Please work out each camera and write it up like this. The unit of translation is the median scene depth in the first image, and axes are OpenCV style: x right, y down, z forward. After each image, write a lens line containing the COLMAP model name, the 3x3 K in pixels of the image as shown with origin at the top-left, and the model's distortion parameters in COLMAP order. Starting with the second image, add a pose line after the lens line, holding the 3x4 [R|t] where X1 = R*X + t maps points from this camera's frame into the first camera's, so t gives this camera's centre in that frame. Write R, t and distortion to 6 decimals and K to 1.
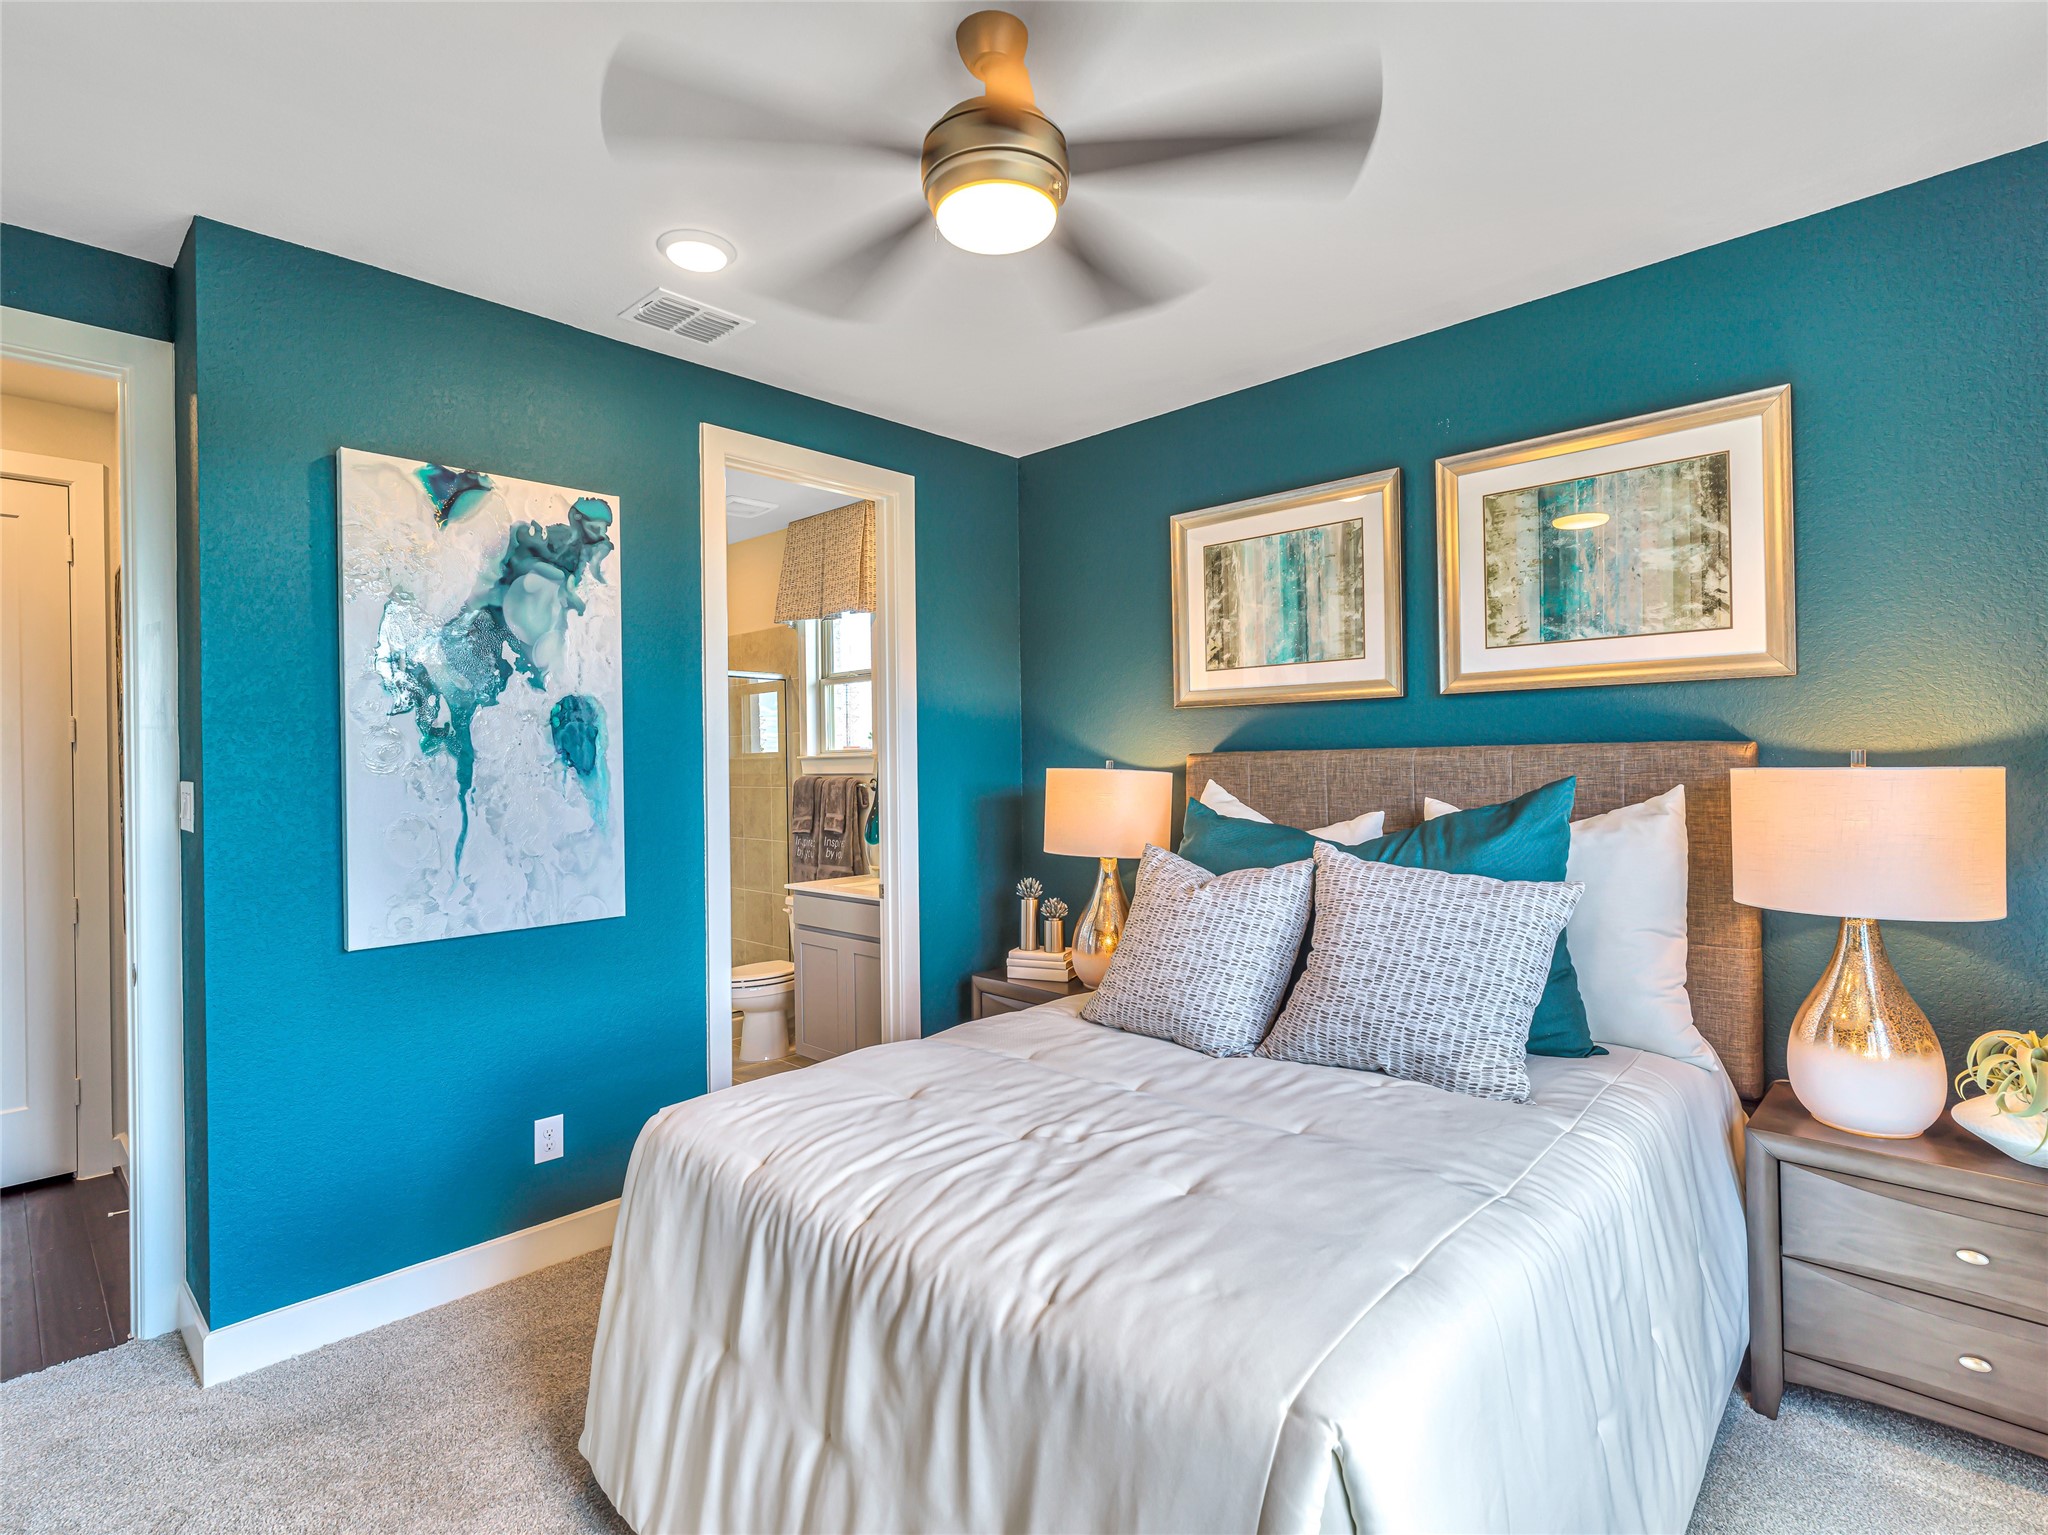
lens RADIAL K [[1005.9, 0, 1028.8], [0, 1005.9, 757.9], [0, 0, 1]] dist [0.000109, -0.000200]
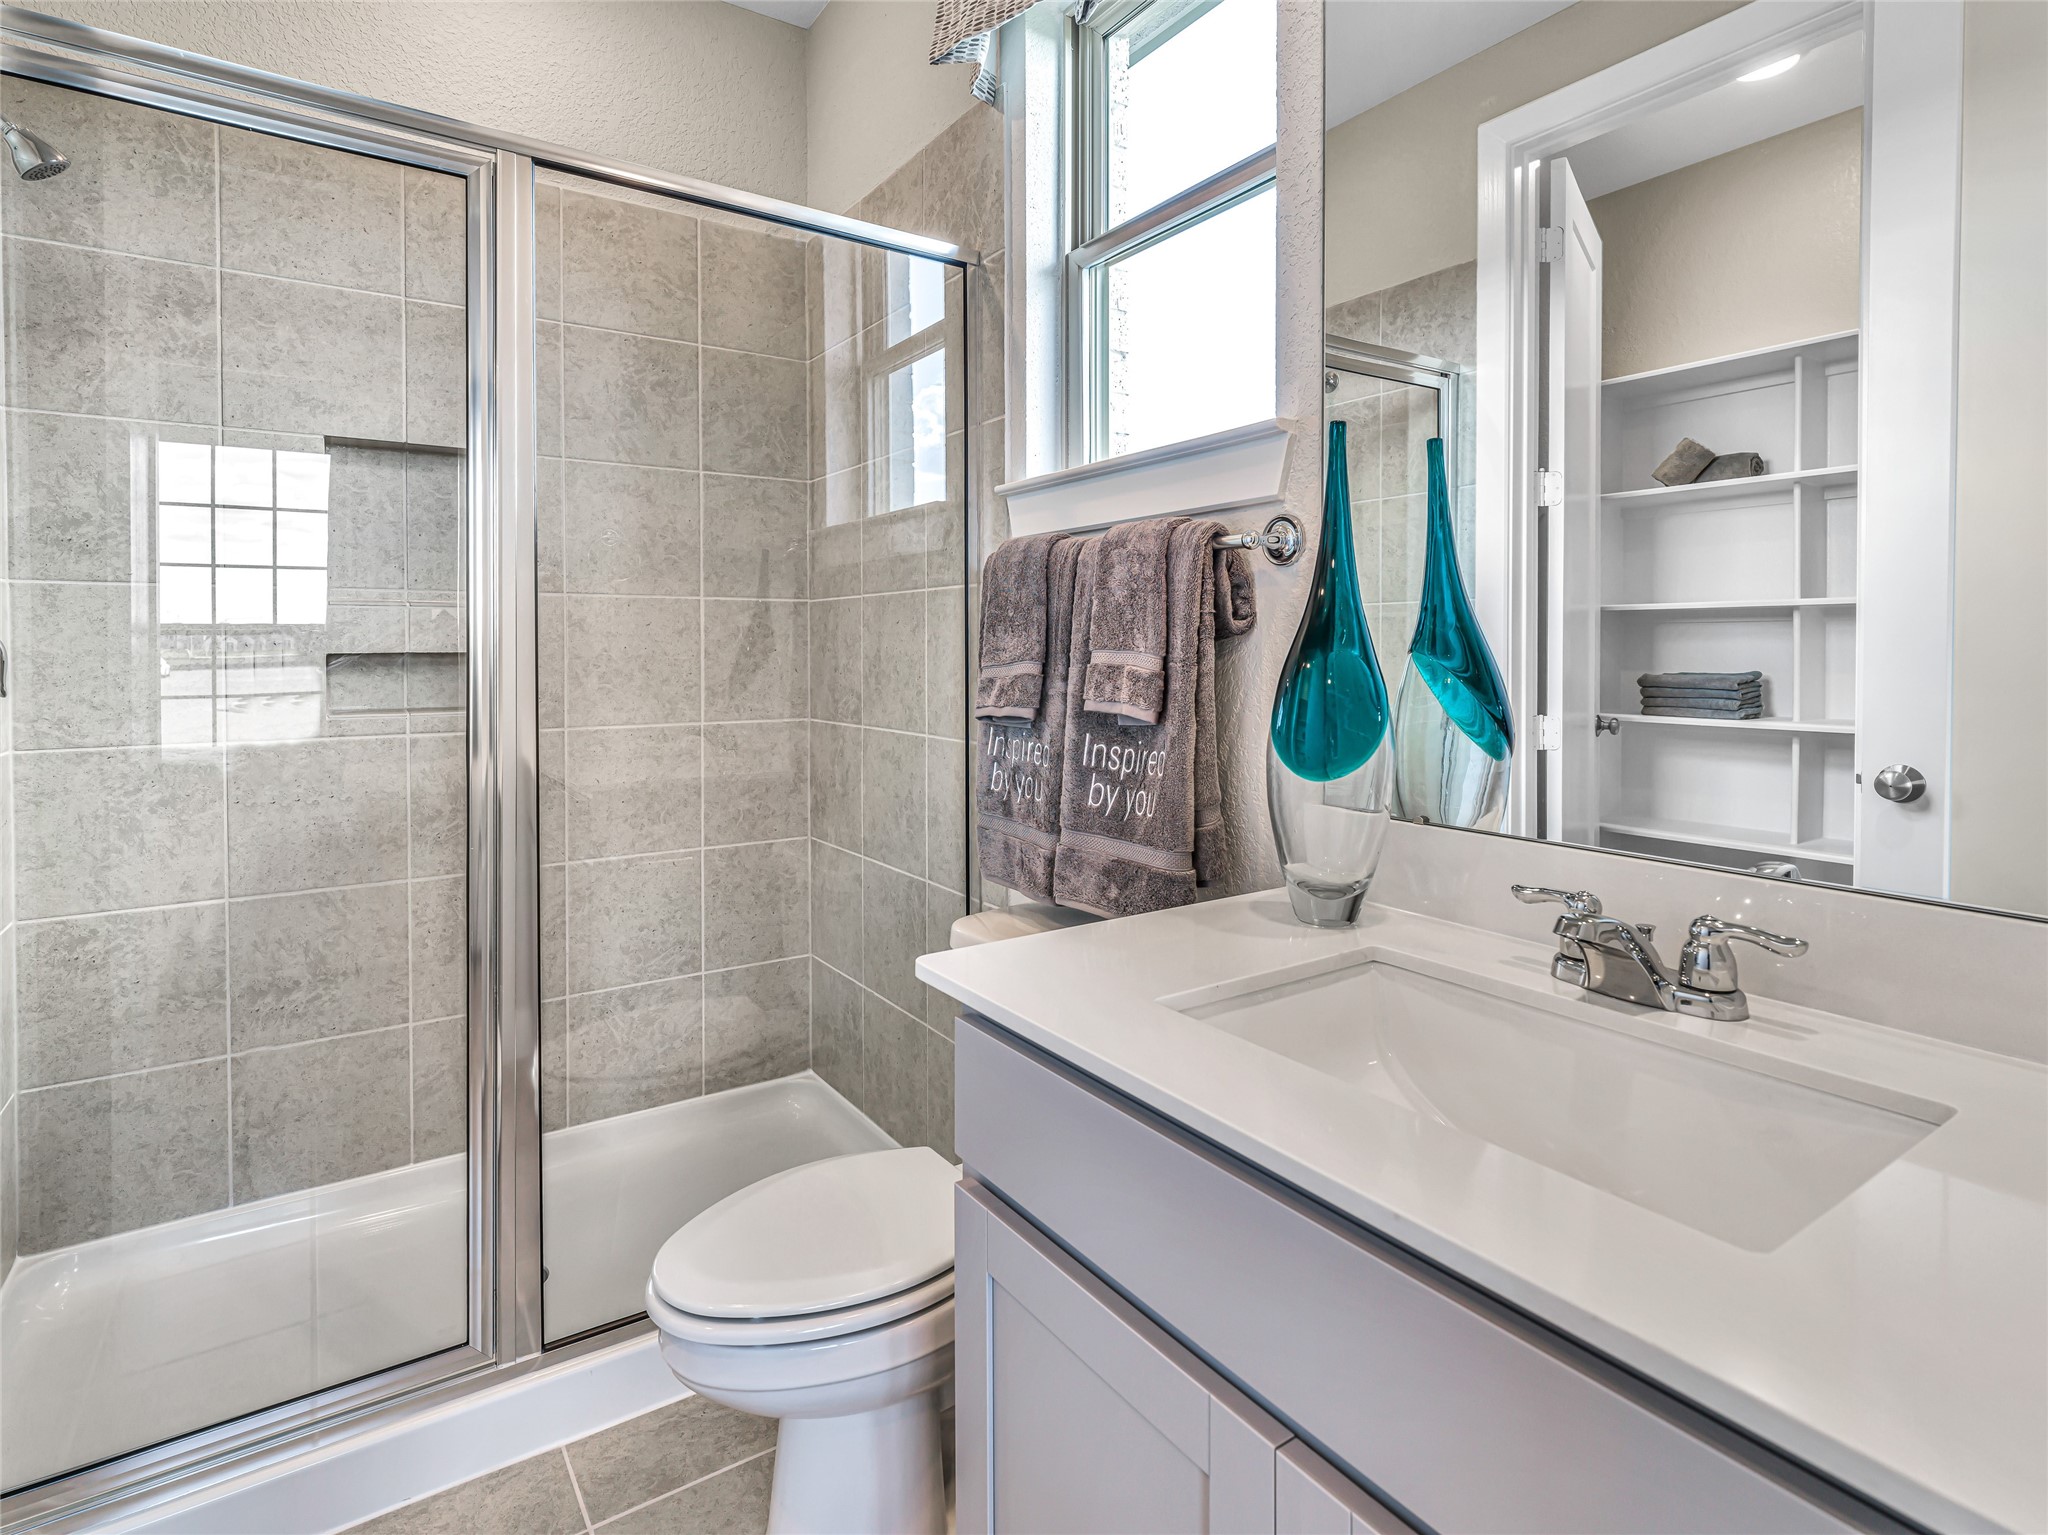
lens RADIAL K [[1005.9, 0, 1028.8], [0, 1005.9, 757.9], [0, 0, 1]] dist [0.000109, -0.000200]
pose [[0.979631, 0.038303, -0.197117, -0.222002], [-0.016771, 0.993816, 0.109767, 0.074198], [0.200103, -0.104225, 0.974216, 0.984924]]
